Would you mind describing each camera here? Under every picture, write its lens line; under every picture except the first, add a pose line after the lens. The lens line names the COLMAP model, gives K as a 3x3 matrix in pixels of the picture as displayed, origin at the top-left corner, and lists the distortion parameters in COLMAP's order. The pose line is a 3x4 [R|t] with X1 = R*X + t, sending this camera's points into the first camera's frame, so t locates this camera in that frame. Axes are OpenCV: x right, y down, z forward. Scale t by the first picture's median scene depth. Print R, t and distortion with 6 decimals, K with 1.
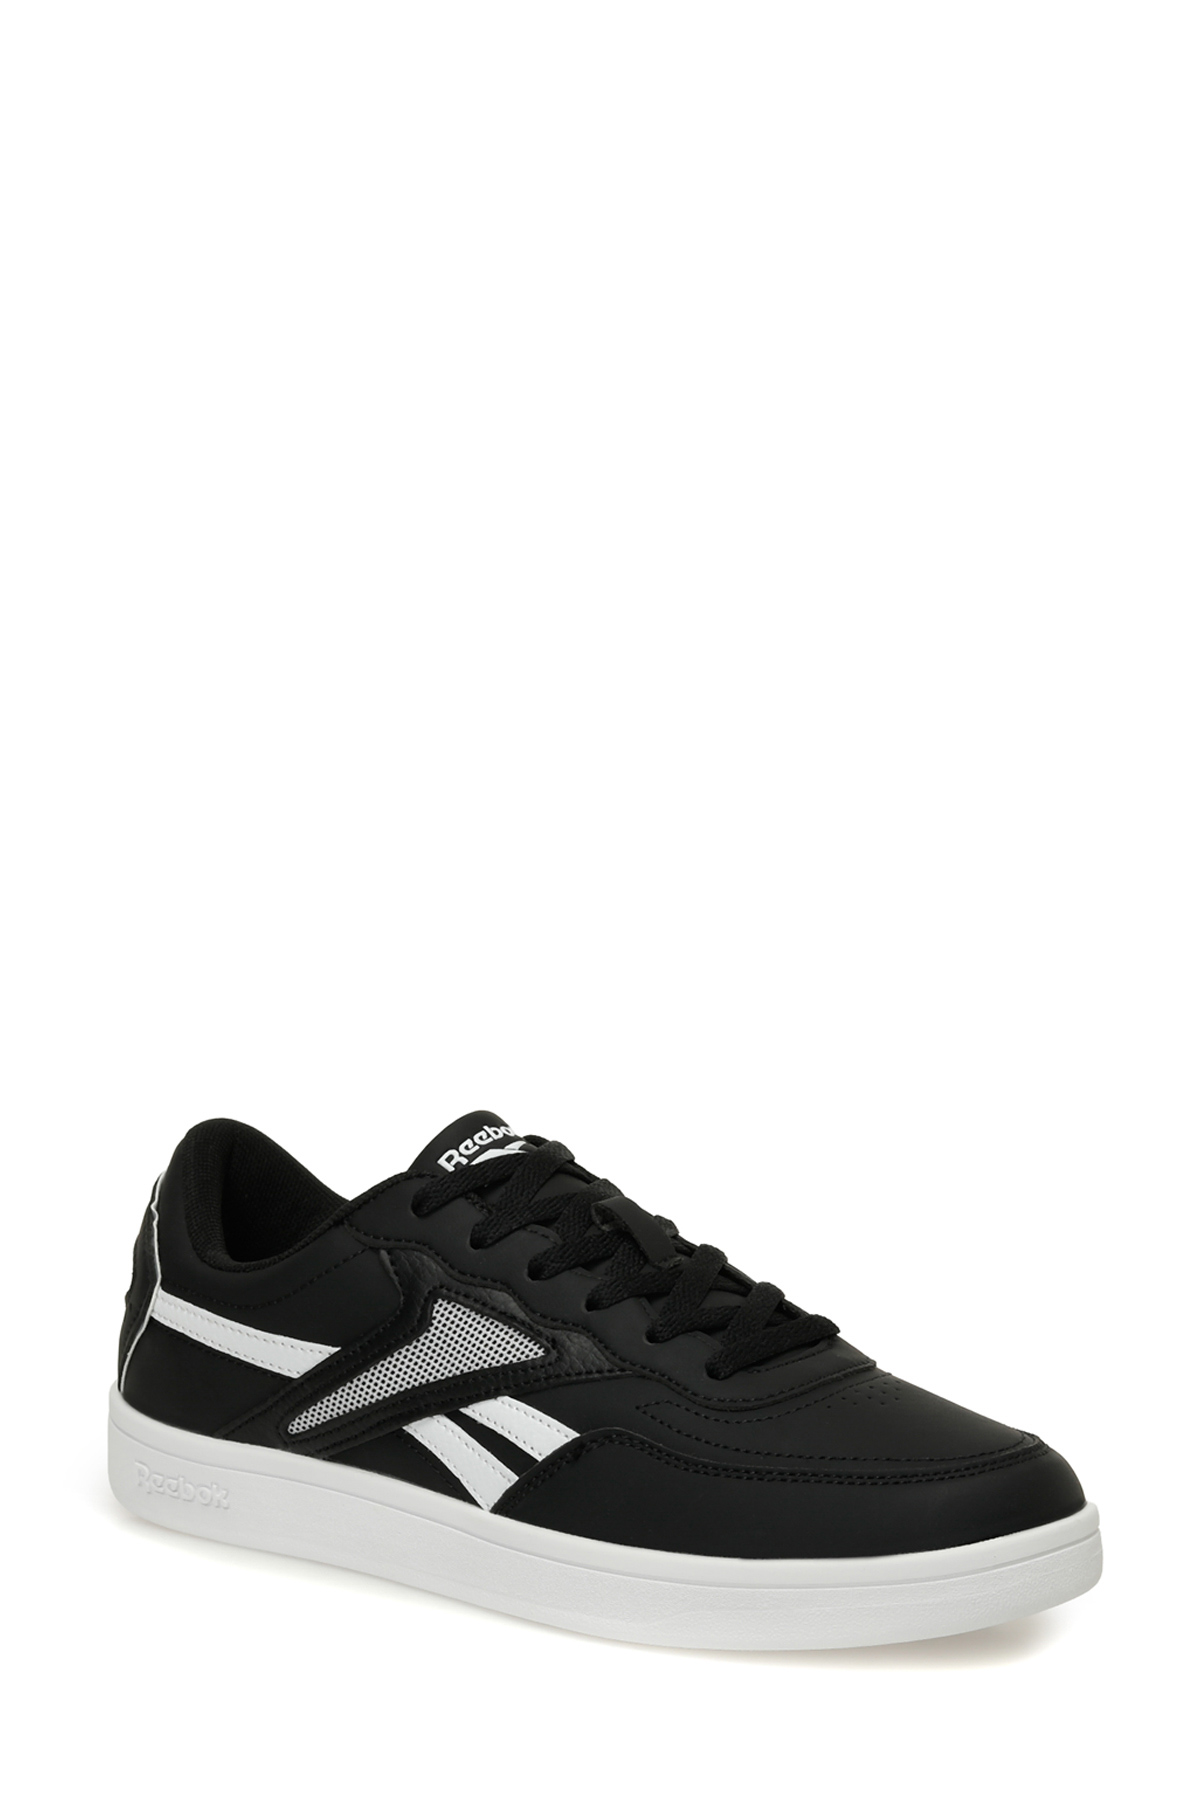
lens RADIAL K [[7037.4, 0, 600.0], [0, 7037.4, 900.0], [0, 0, 1]] dist [-0.056059, -1.285991]
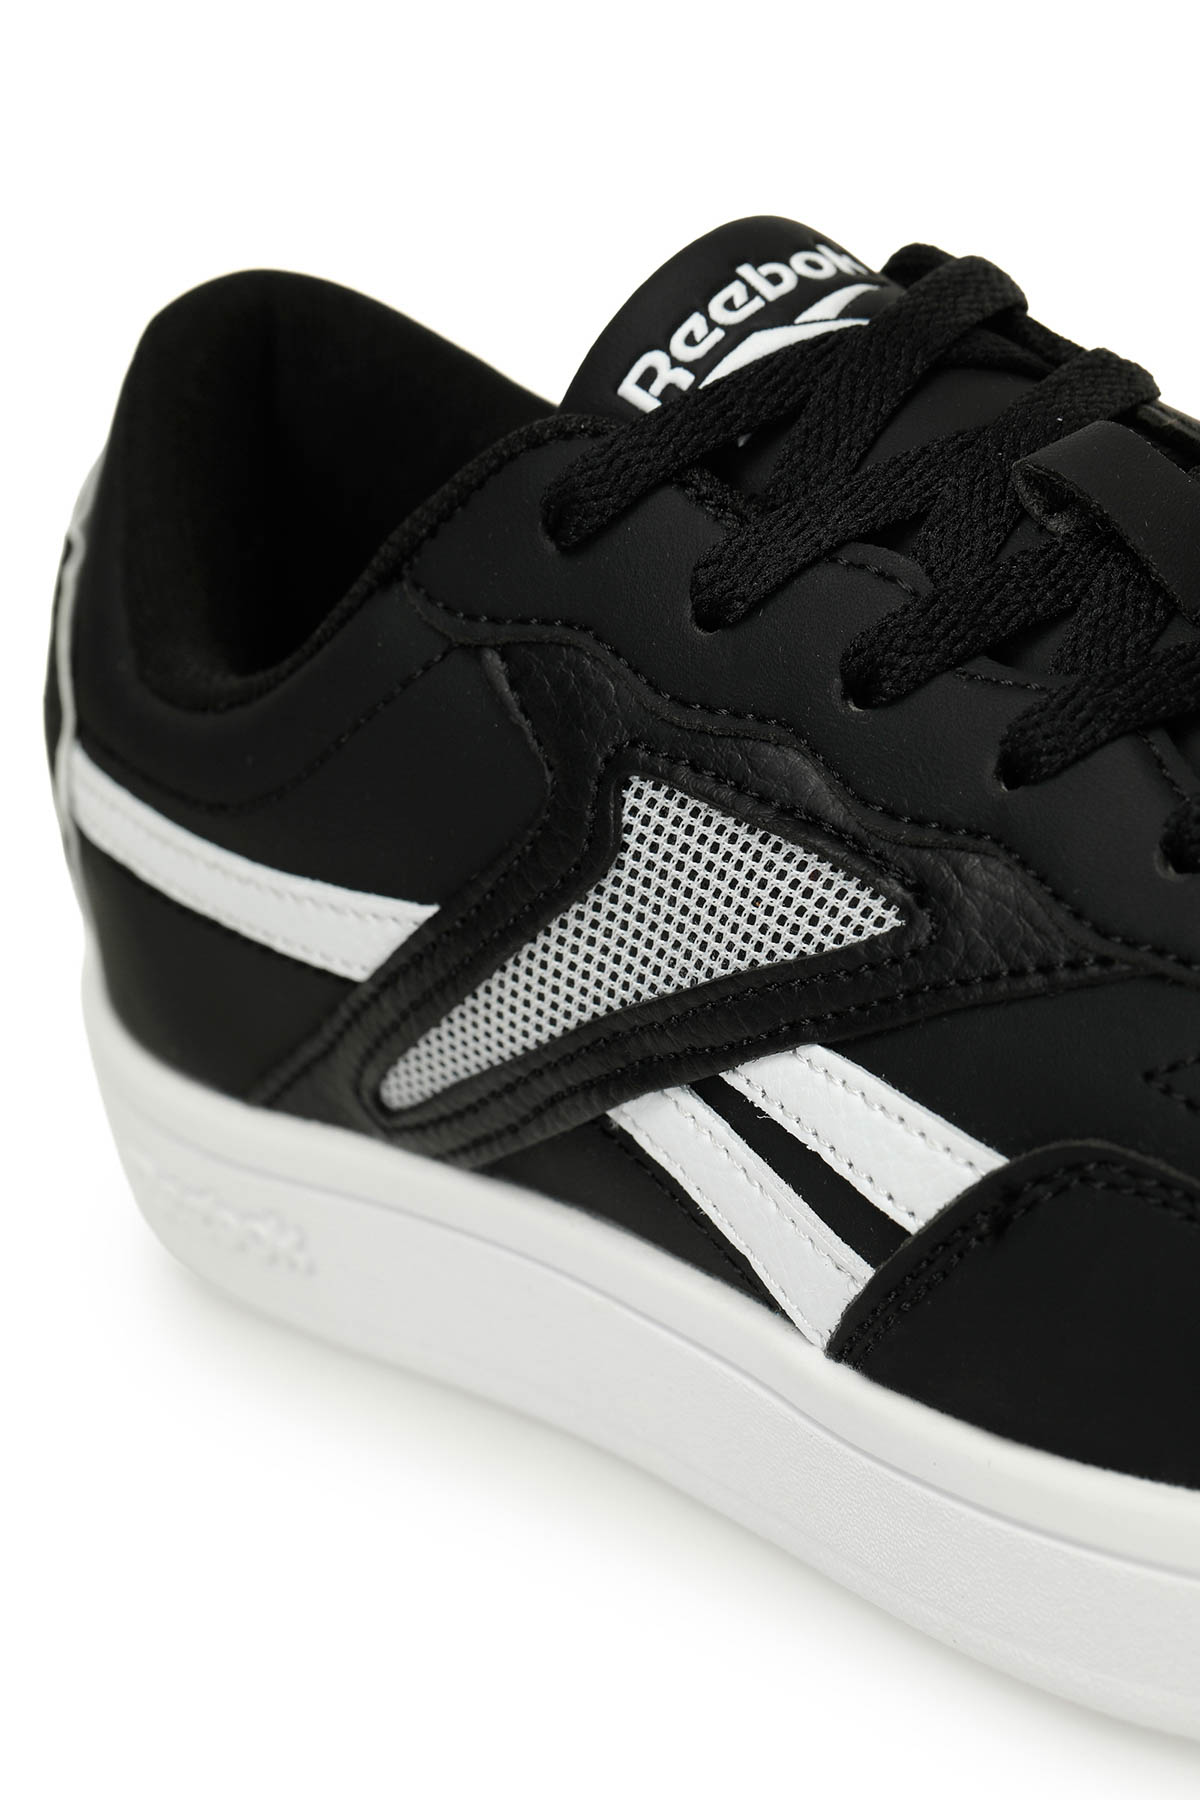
lens RADIAL K [[6098.3, 0, 600.0], [0, 6098.3, 900.0], [0, 0, 1]] dist [-0.163730, 0.252368]
pose [[0.962401, -0.107759, -0.249344, 0.054054], [0.157155, 0.969603, 0.187541, 0.003053], [0.221555, -0.219676, 0.950082, 0.696302]]
